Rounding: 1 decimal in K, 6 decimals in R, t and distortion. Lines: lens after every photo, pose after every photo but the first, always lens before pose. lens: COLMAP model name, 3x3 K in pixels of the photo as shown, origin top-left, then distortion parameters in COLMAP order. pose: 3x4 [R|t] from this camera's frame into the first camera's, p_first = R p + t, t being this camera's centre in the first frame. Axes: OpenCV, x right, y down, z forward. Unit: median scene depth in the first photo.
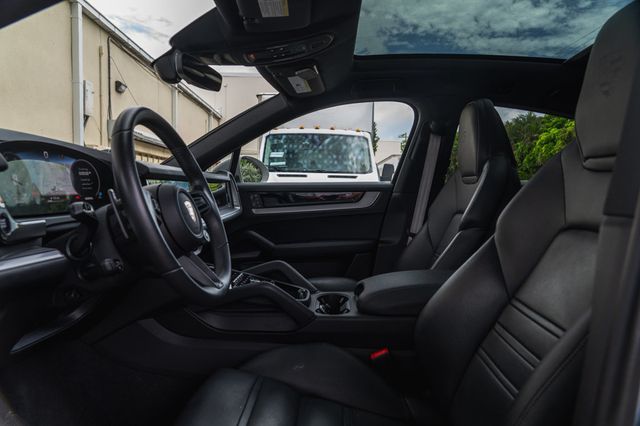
lens RADIAL K [[436.9, 0, 317.6], [0, 436.9, 211.9], [0, 0, 1]] dist [-0.033700, 0.003340]
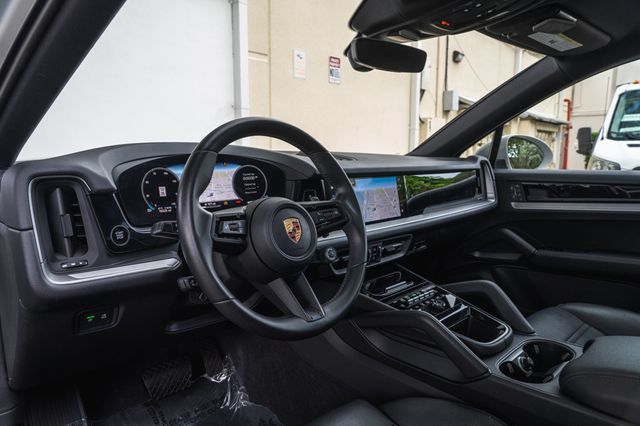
lens RADIAL K [[436.9, 0, 312.7], [0, 436.9, 215.8], [0, 0, 1]] dist [-0.033700, 0.003340]
pose [[0.714840, 0.088116, -0.693714, 0.151961], [-0.028463, 0.994873, 0.097040, -0.050398], [0.698708, -0.049623, 0.713684, 0.162832]]
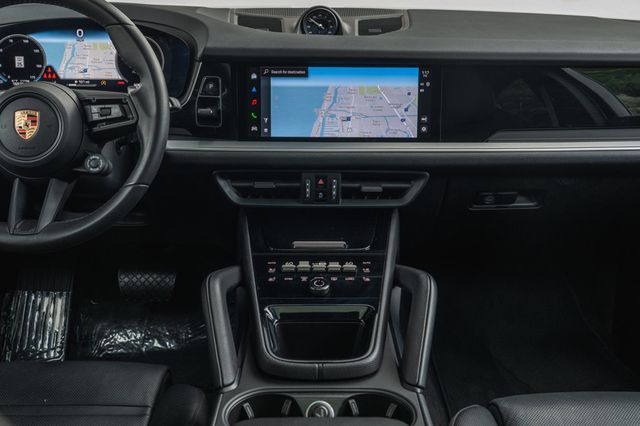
lens RADIAL K [[683.7, 0, 317.9], [0, 683.7, 209.6], [0, 0, 1]] dist [0.012859, 0.000000]
pose [[0.032738, 0.308803, -0.950563, 0.371742], [-0.063302, 0.949804, 0.306376, -0.107194], [0.997457, 0.050142, 0.050642, 0.610233]]
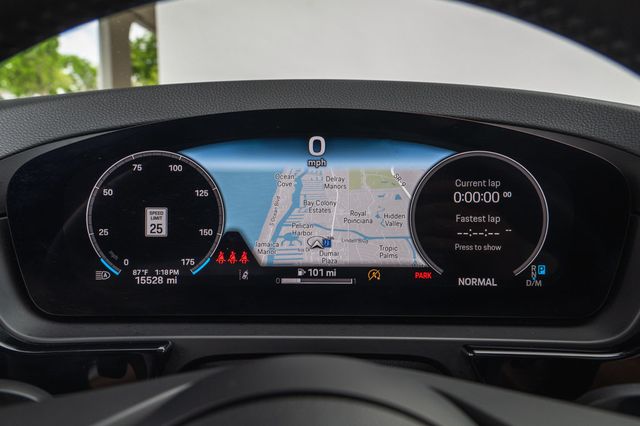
lens RADIAL K [[436.9, 0, 328.3], [0, 436.9, 207.2], [0, 0, 1]] dist [-0.033700, 0.003340]
pose [[0.019869, 0.165197, -0.986060, -0.115244], [-0.056930, 0.984842, 0.163846, -0.060036], [0.998180, 0.052881, 0.028973, 0.422195]]
